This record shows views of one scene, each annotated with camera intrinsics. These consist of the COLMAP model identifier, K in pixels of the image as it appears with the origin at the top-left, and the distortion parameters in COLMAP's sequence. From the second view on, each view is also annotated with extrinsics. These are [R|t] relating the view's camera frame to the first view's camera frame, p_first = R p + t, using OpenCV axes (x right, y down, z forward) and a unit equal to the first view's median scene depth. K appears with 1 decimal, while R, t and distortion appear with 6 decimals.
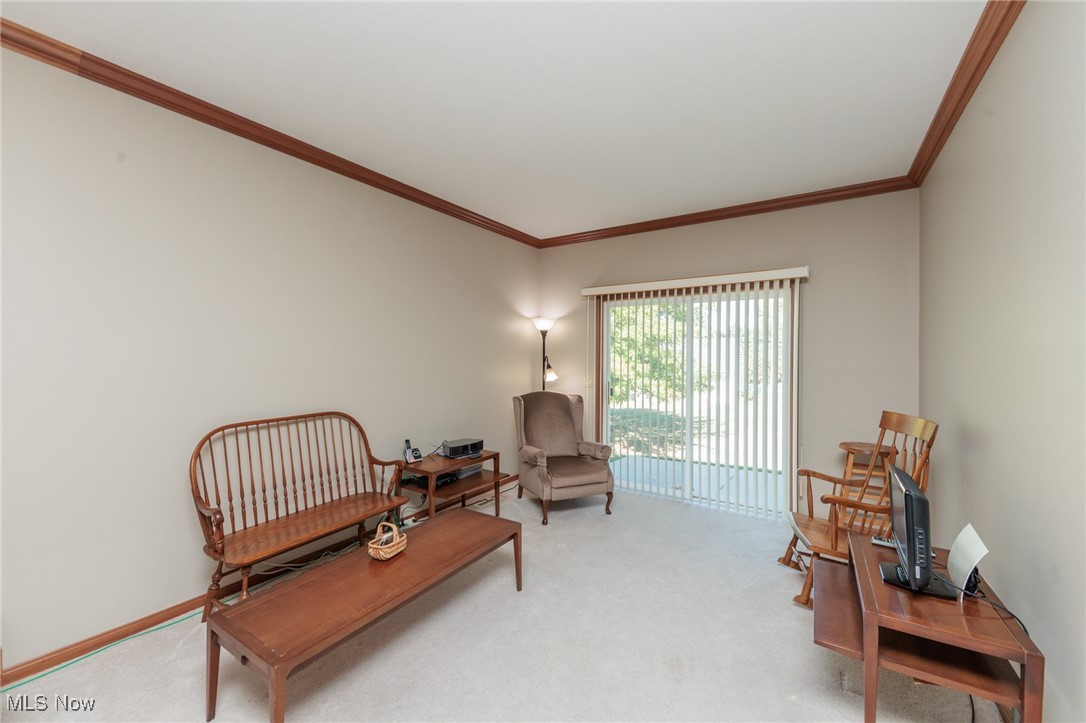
lens RADIAL K [[424.3, 0, 544.1], [0, 424.3, 356.3], [0, 0, 1]] dist [-0.004080, 0.000209]
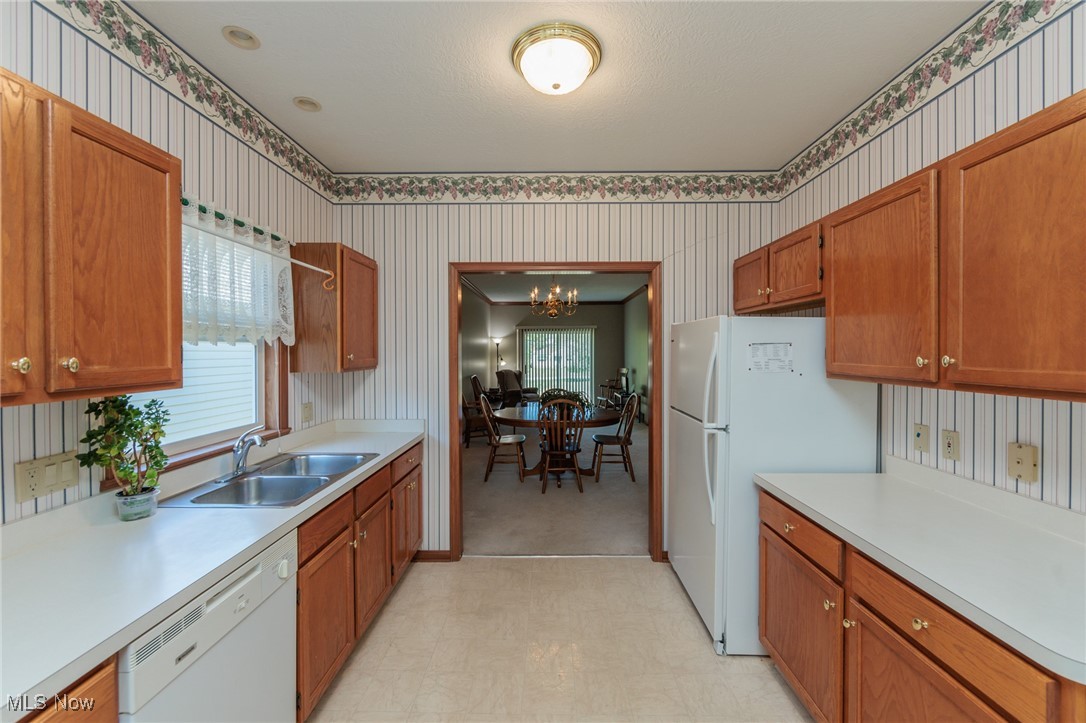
lens RADIAL K [[426.4, 0, 544.4], [0, 426.4, 356.1], [0, 0, 1]] dist [-0.002782, -0.000048]
pose [[0.844742, -0.011757, 0.535045, -1.021411], [0.007242, 0.999918, 0.010537, -0.015234], [-0.535125, -0.005027, 0.844758, -1.074116]]
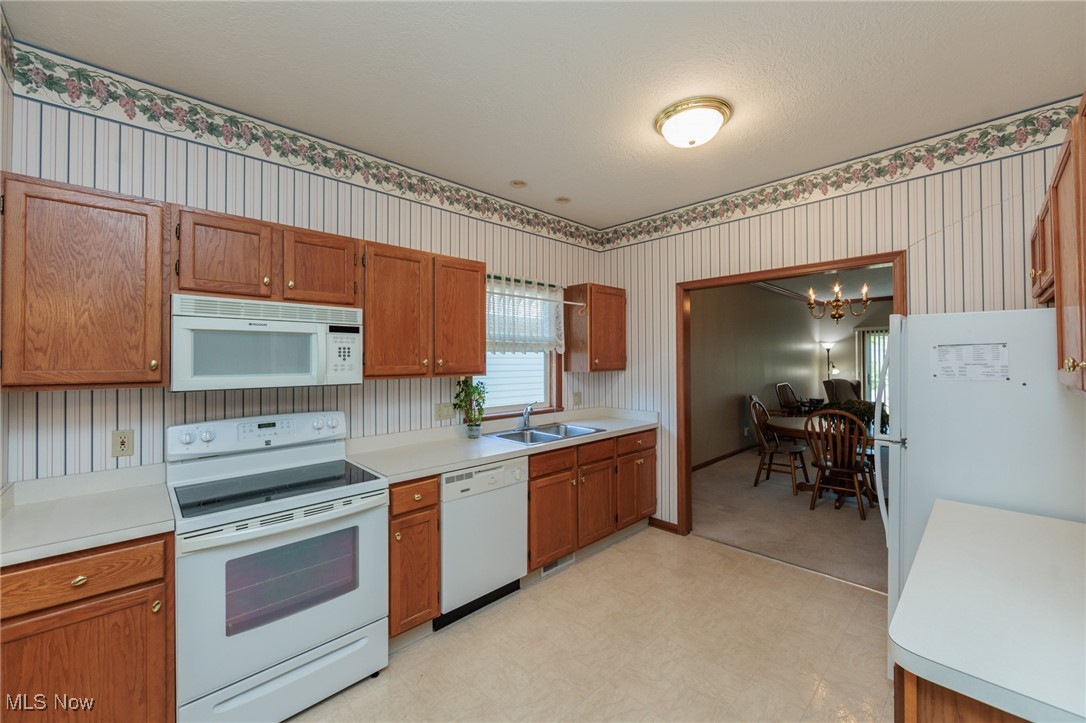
lens RADIAL K [[424.3, 0, 544.1], [0, 424.3, 356.3], [0, 0, 1]] dist [-0.004080, 0.000209]
pose [[0.973641, -0.009955, -0.227871, -0.856525], [0.007341, 0.999897, -0.012317, -0.010374], [0.227970, 0.010319, 0.973613, -1.254745]]
